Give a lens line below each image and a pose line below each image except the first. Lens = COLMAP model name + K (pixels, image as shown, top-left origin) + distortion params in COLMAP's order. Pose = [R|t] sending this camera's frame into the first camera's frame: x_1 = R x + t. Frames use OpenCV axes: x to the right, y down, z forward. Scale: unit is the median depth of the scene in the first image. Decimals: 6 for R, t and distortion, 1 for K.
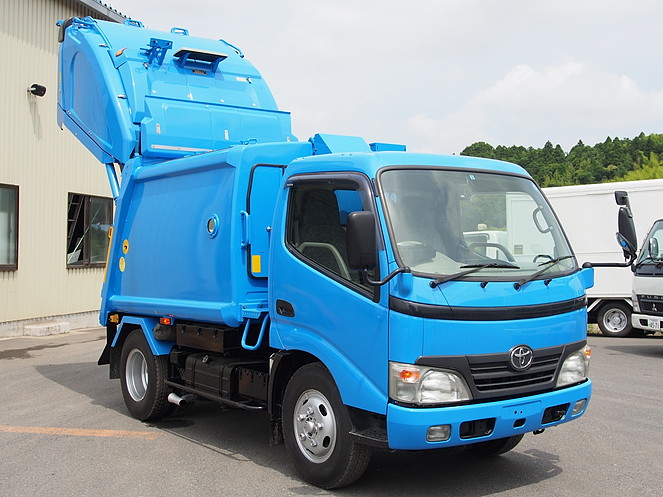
lens RADIAL K [[853.5, 0, 334.7], [0, 853.5, 242.2], [0, 0, 1]] dist [0.000585, 0.000000]
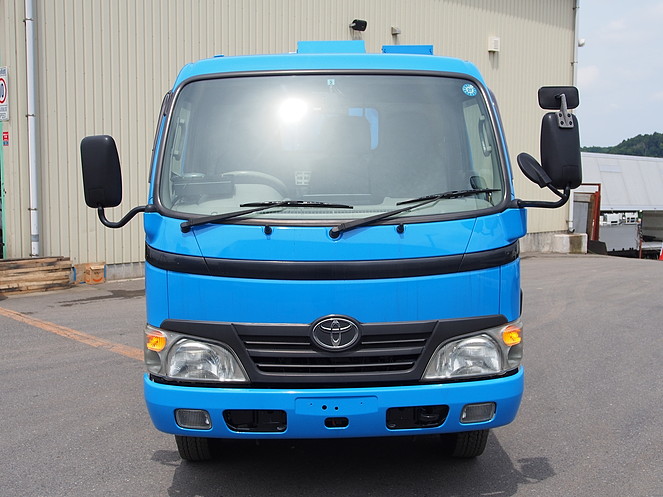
lens RADIAL K [[802.8, 0, 330.2], [0, 802.8, 245.9], [0, 0, 1]] dist [-0.020186, 0.000000]
pose [[0.817529, 0.042270, -0.574334, 0.583085], [0.012215, 0.995805, 0.090678, 0.001506], [0.575757, -0.081148, 0.813584, 0.446941]]
